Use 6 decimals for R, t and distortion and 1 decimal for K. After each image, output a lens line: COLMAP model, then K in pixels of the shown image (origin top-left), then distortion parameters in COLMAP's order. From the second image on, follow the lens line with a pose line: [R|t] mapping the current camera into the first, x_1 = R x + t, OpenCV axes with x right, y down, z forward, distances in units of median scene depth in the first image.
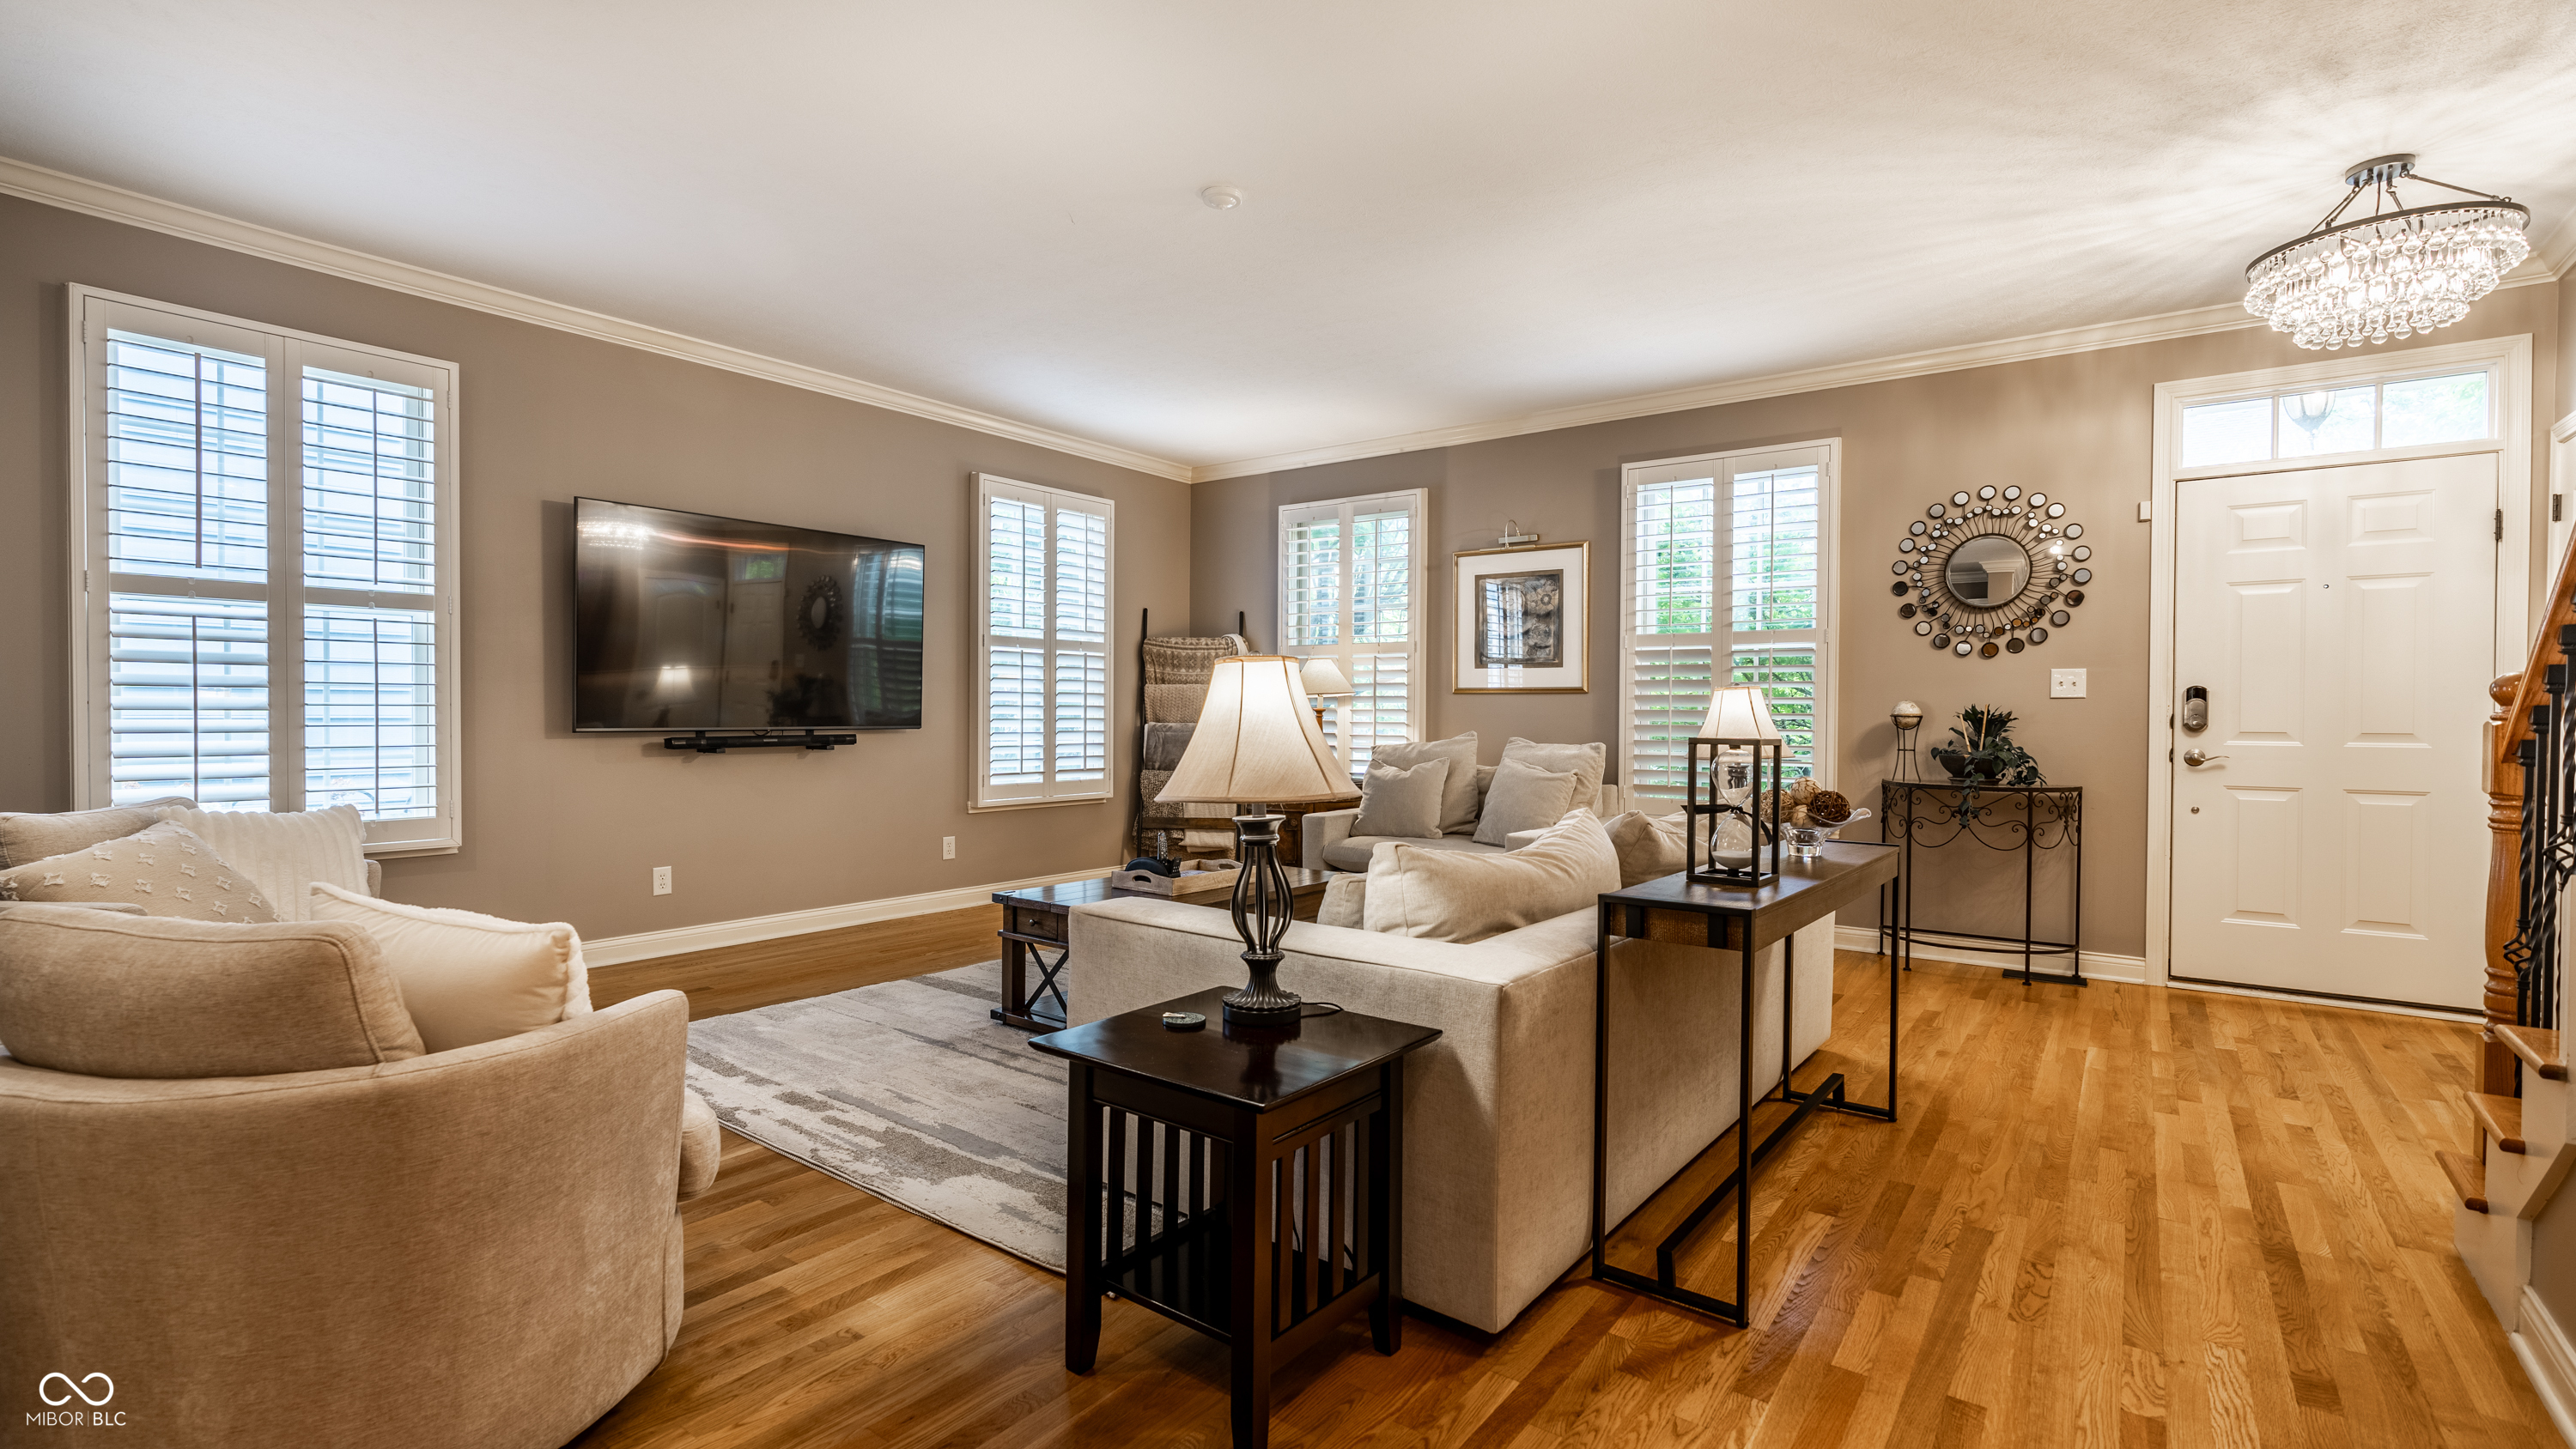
lens RADIAL K [[1170.1, 0, 1289.6], [0, 1170.1, 726.5], [0, 0, 1]] dist [-0.004865, 0.000431]
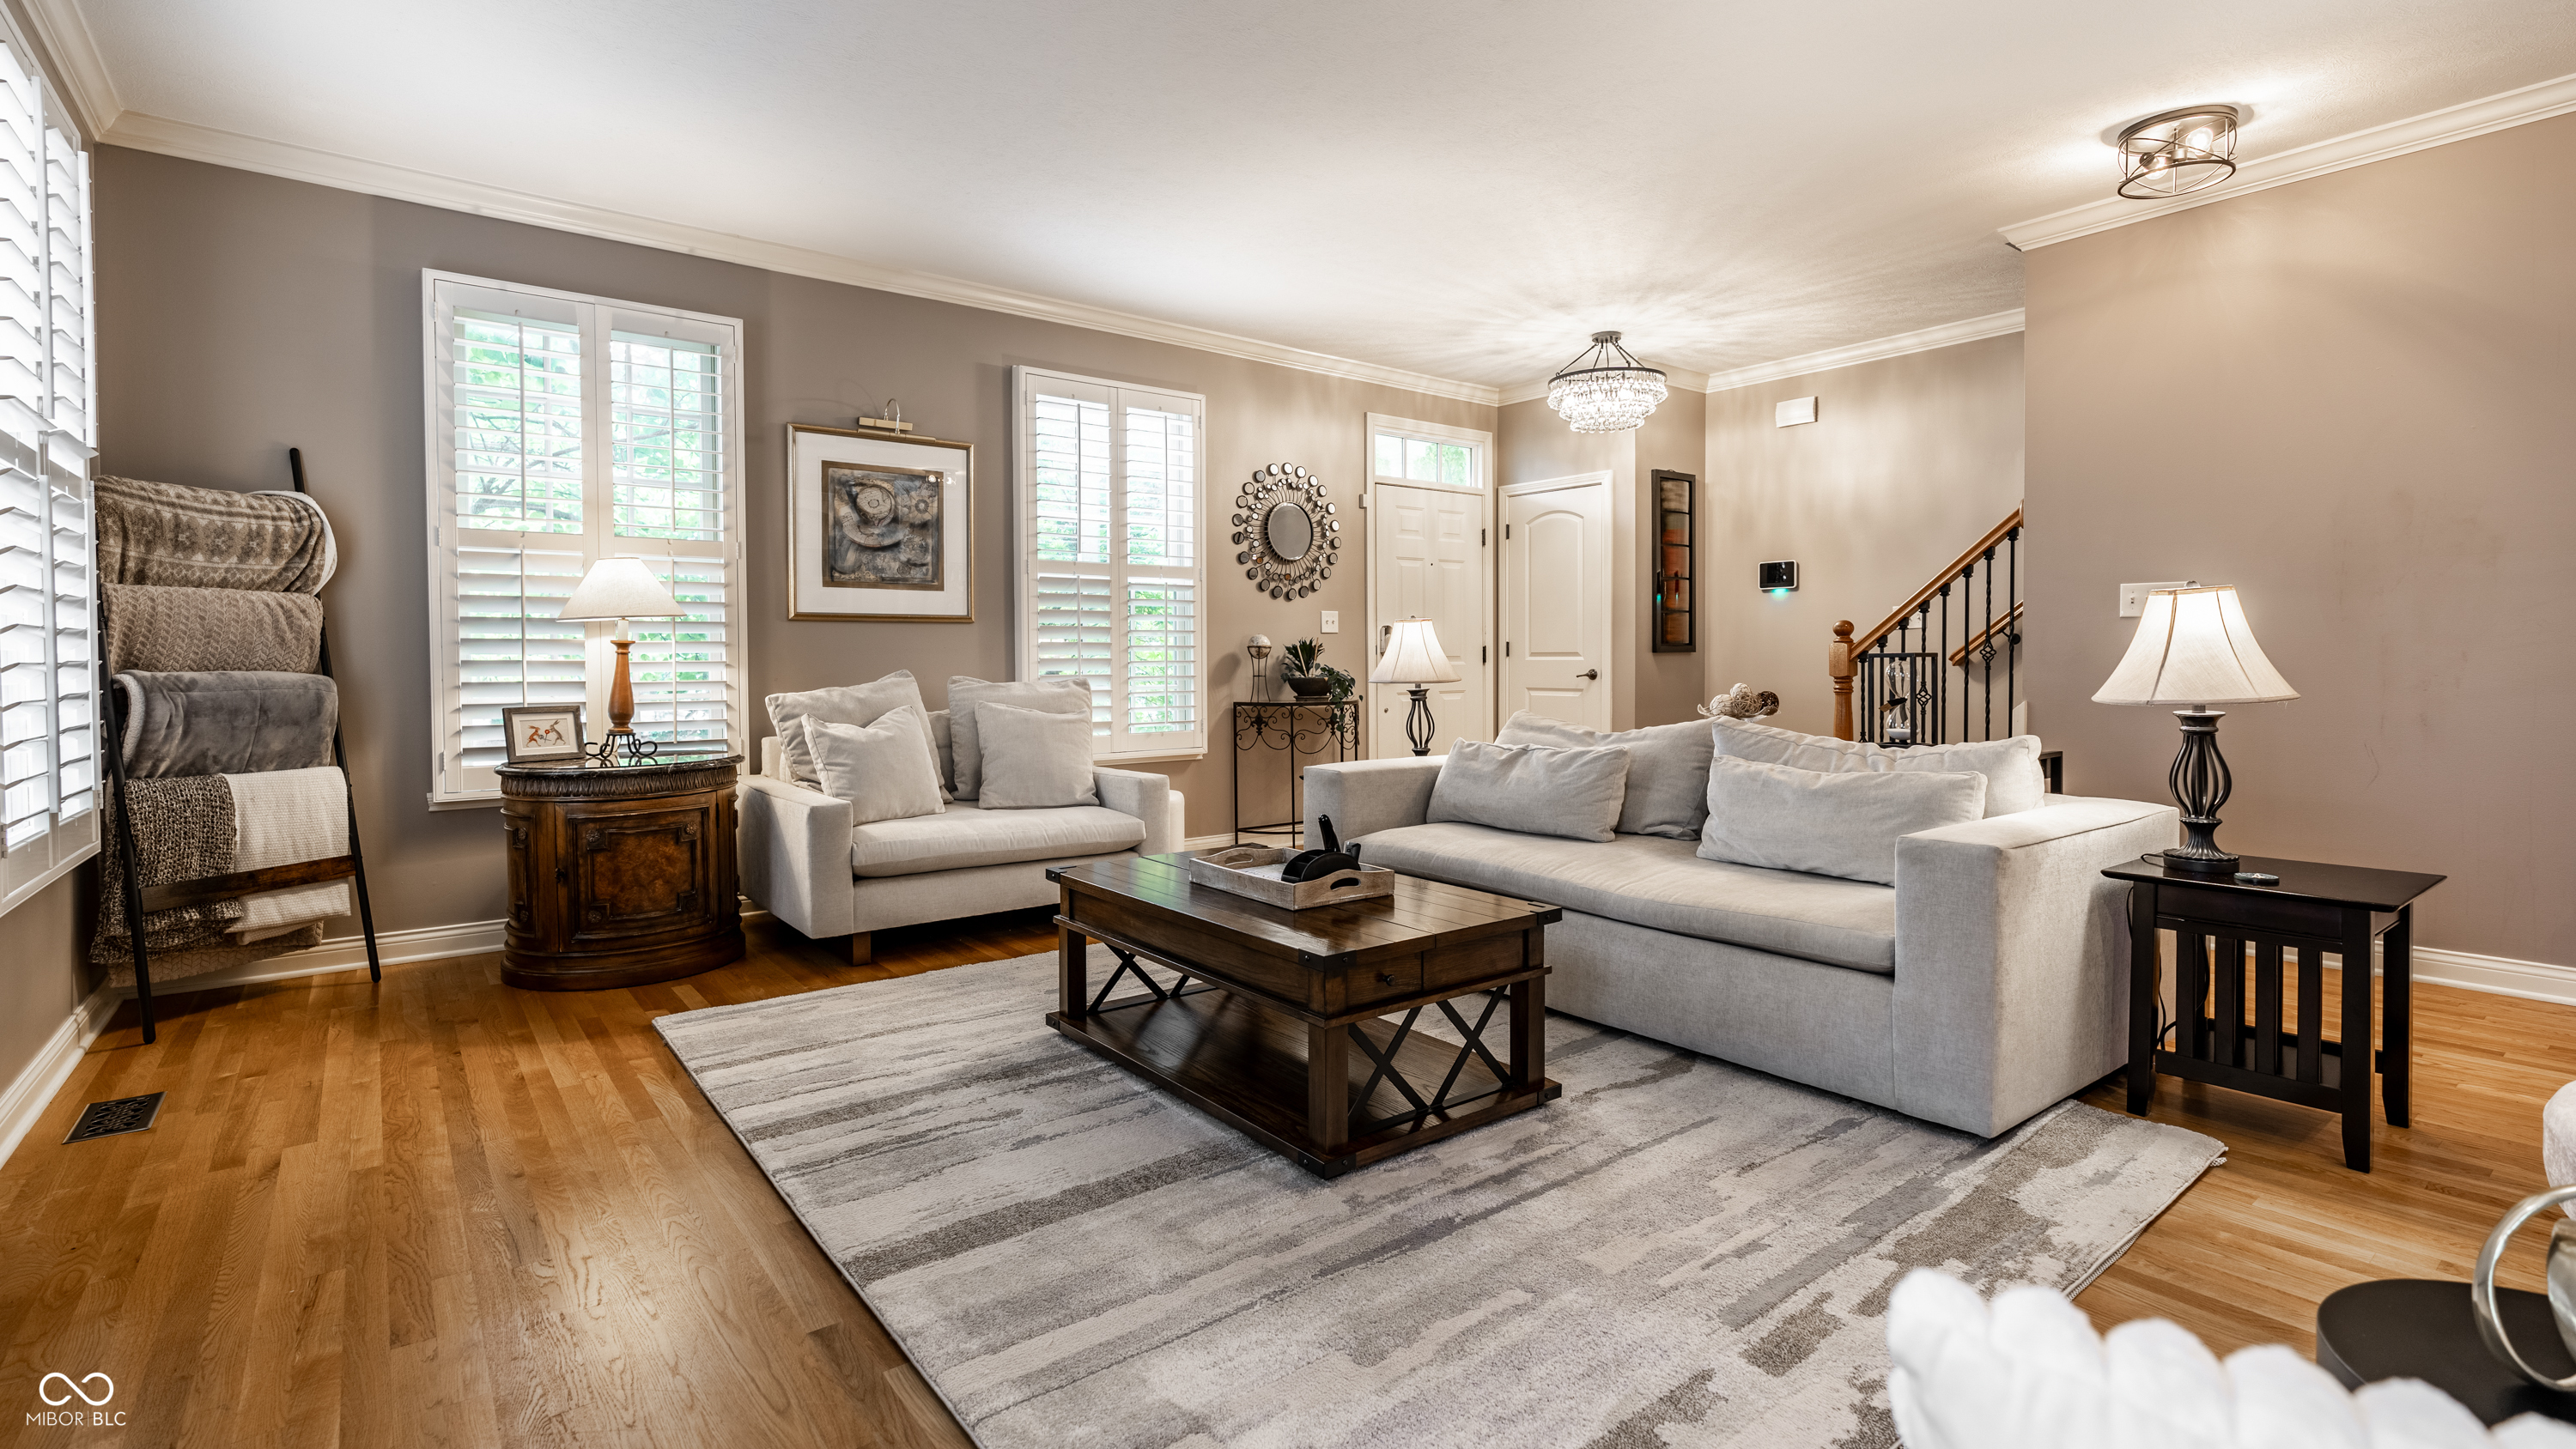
lens RADIAL K [[1170.1, 0, 1322.6], [0, 1170.1, 658.2], [0, 0, 1]] dist [-0.004865, 0.000431]
pose [[0.249022, -0.009924, 0.968447, -0.592676], [0.020355, 0.999780, 0.005011, -0.002327], [-0.968284, 0.018465, 0.249170, 0.637282]]
